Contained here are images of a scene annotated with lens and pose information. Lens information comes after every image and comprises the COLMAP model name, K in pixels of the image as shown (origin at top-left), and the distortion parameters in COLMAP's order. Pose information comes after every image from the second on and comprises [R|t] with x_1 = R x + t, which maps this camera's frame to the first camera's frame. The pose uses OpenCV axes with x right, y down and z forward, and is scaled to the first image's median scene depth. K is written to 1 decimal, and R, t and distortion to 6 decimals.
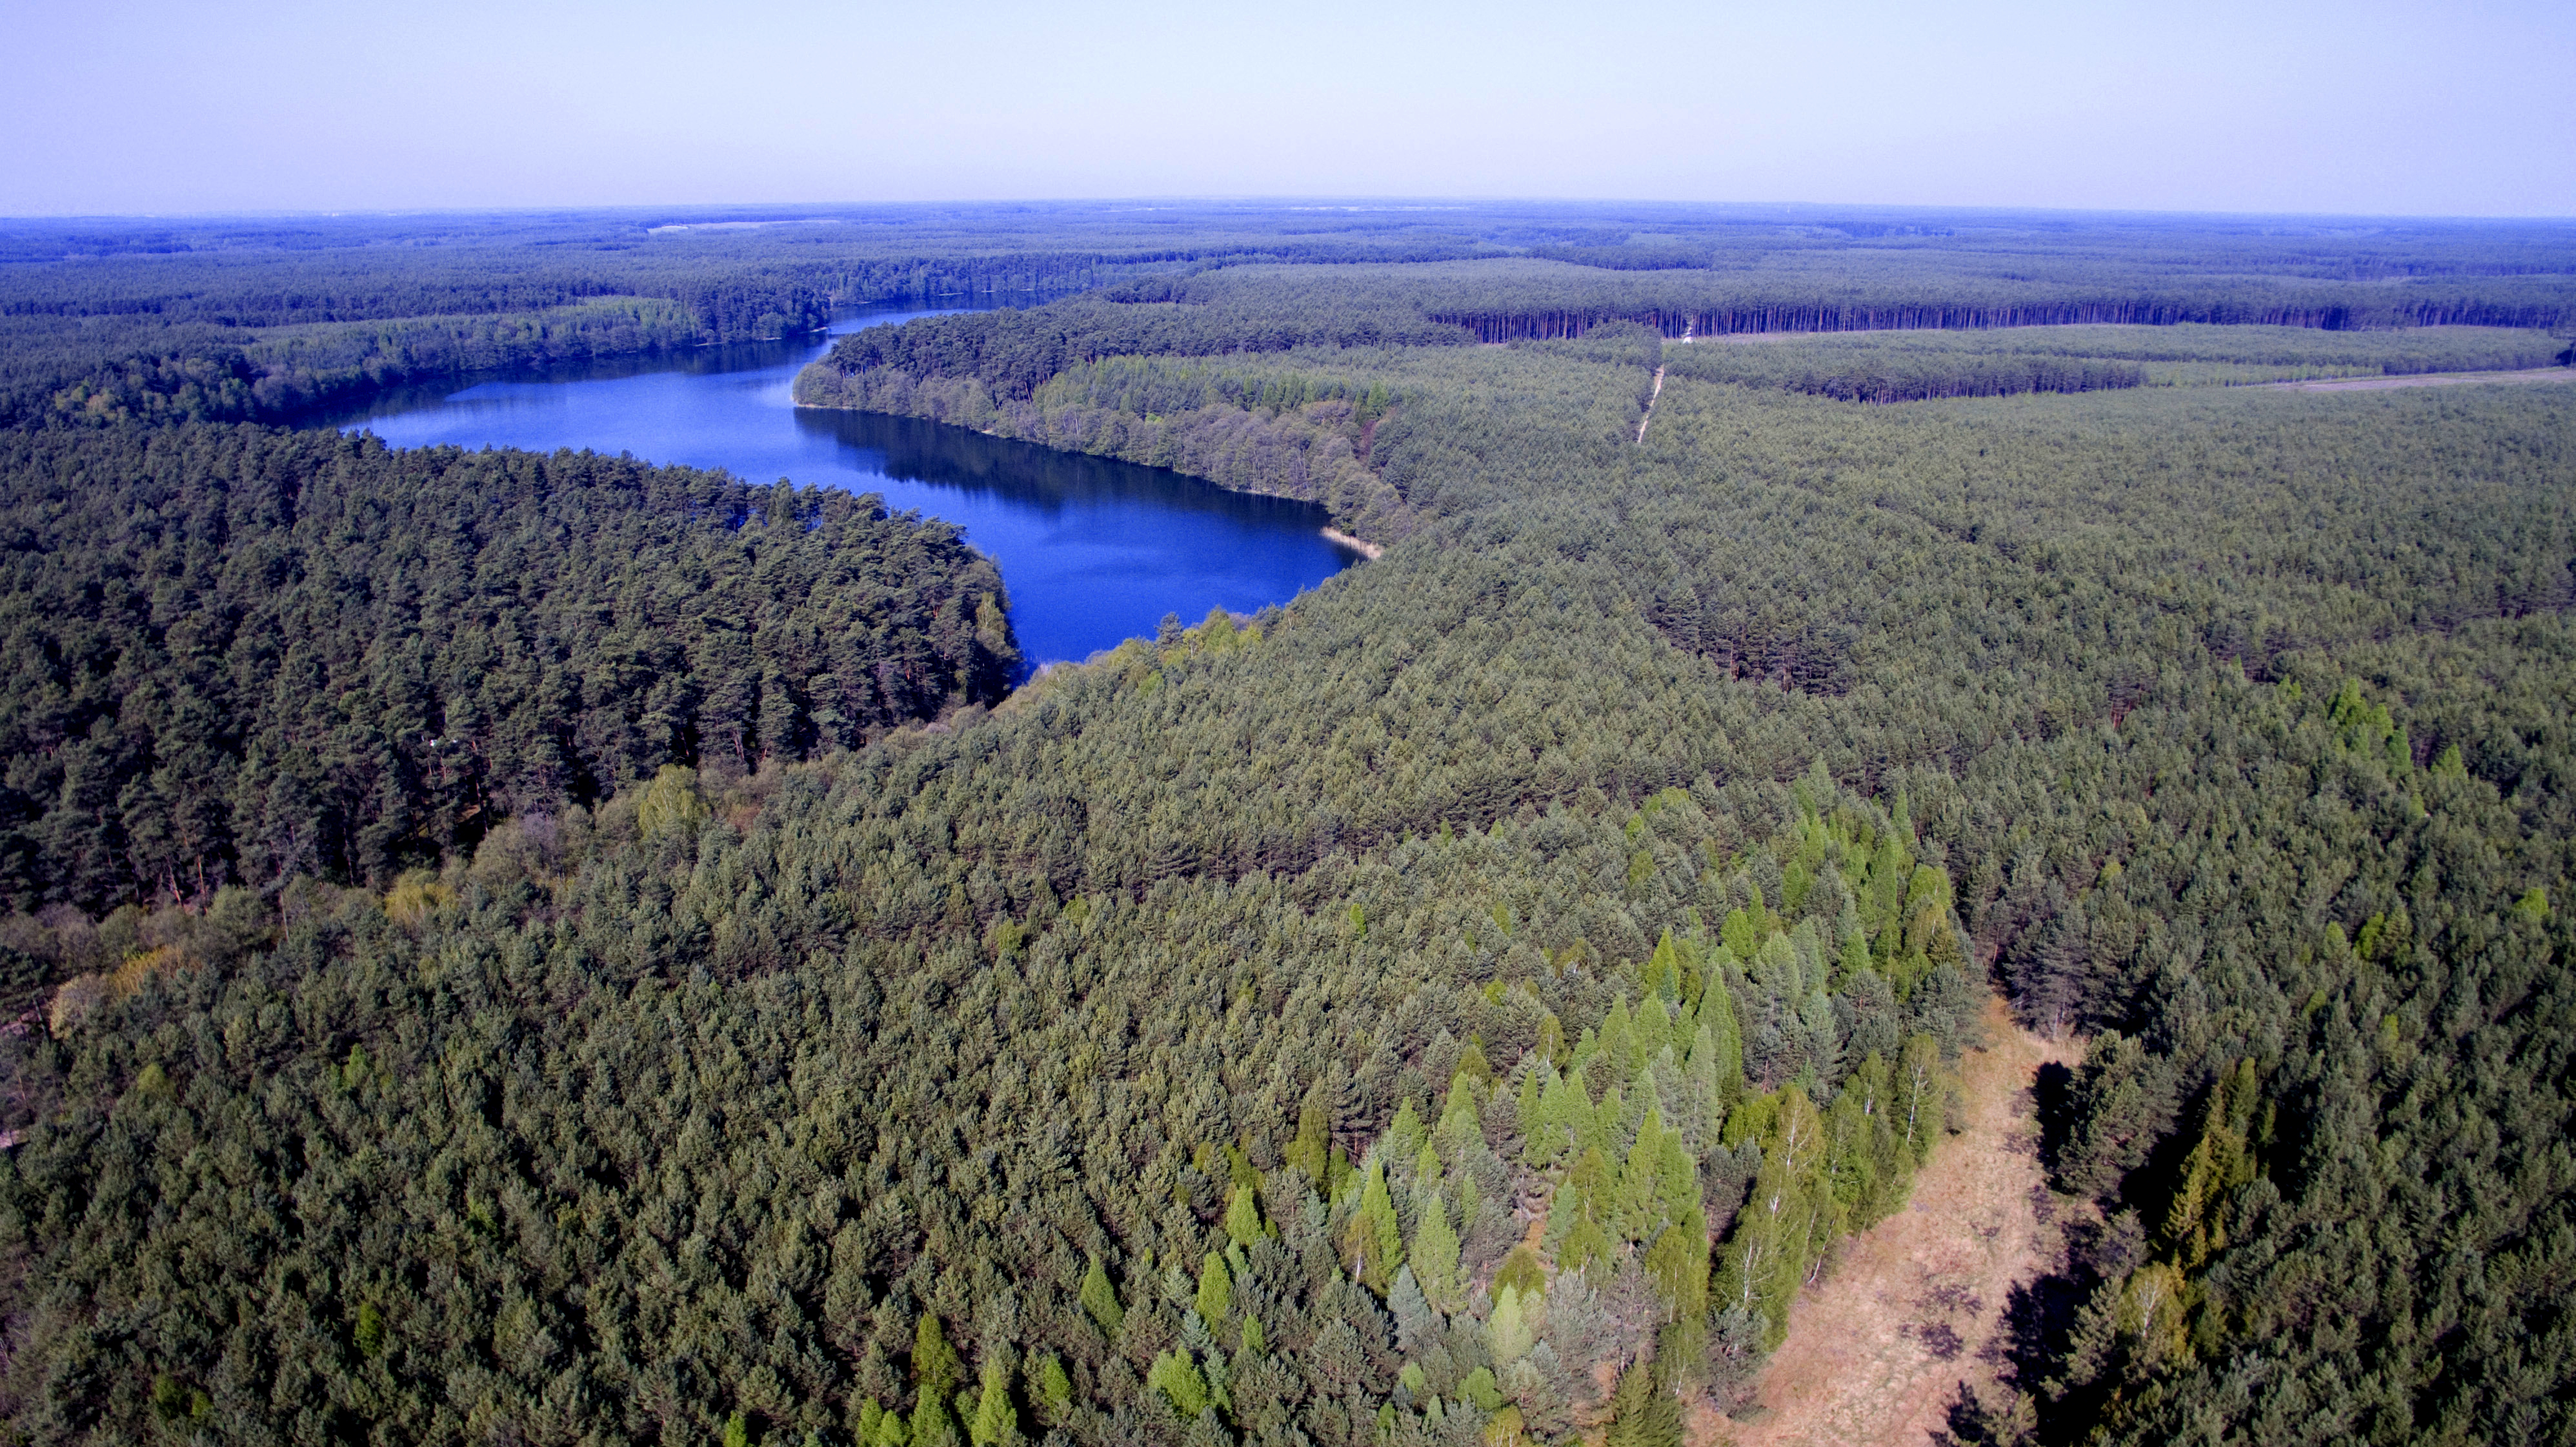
lens RADIAL K [[1741.5, 0, 1270.7], [0, 1741.5, 718.5], [0, 0, 1]] dist [-0.123527, 0.091011]
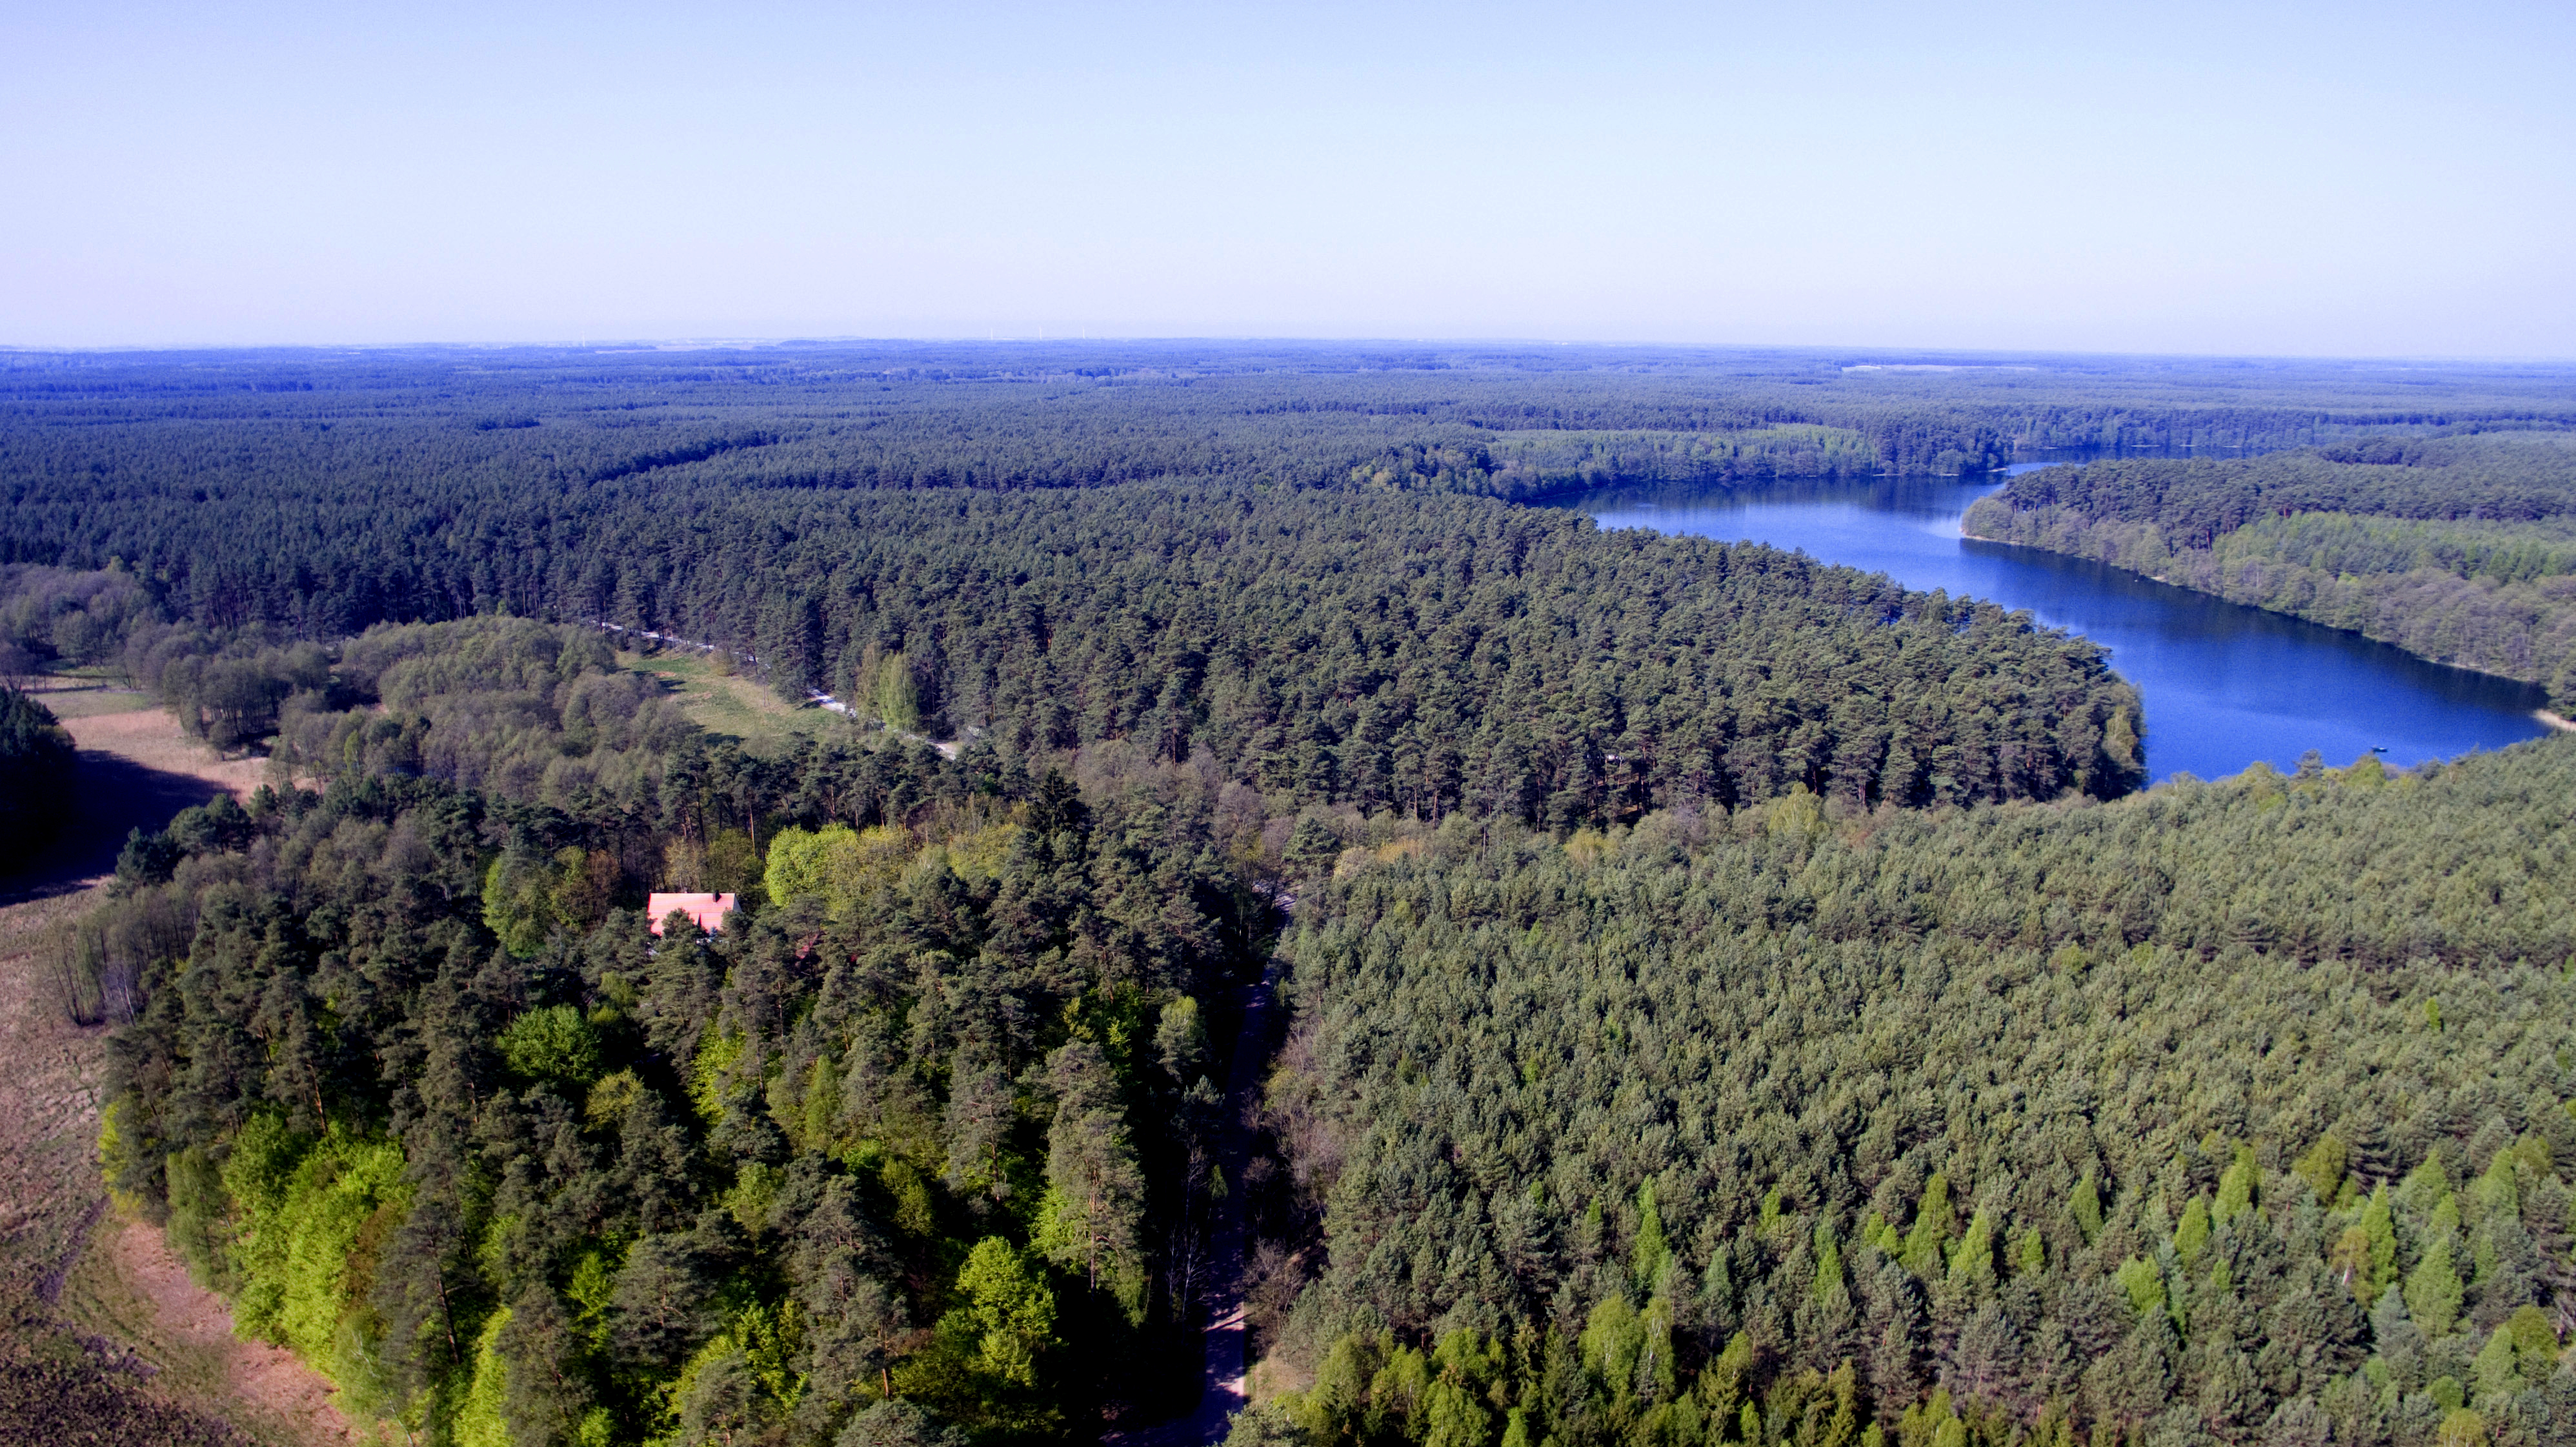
lens RADIAL K [[1741.5, 0, 1270.7], [0, 1741.5, 718.5], [0, 0, 1]] dist [-0.123527, 0.091011]
pose [[0.793762, 0.135764, -0.592884, 0.047627], [-0.182146, 0.983093, -0.018743, 0.062060], [0.580315, 0.122869, 0.805070, -0.145976]]
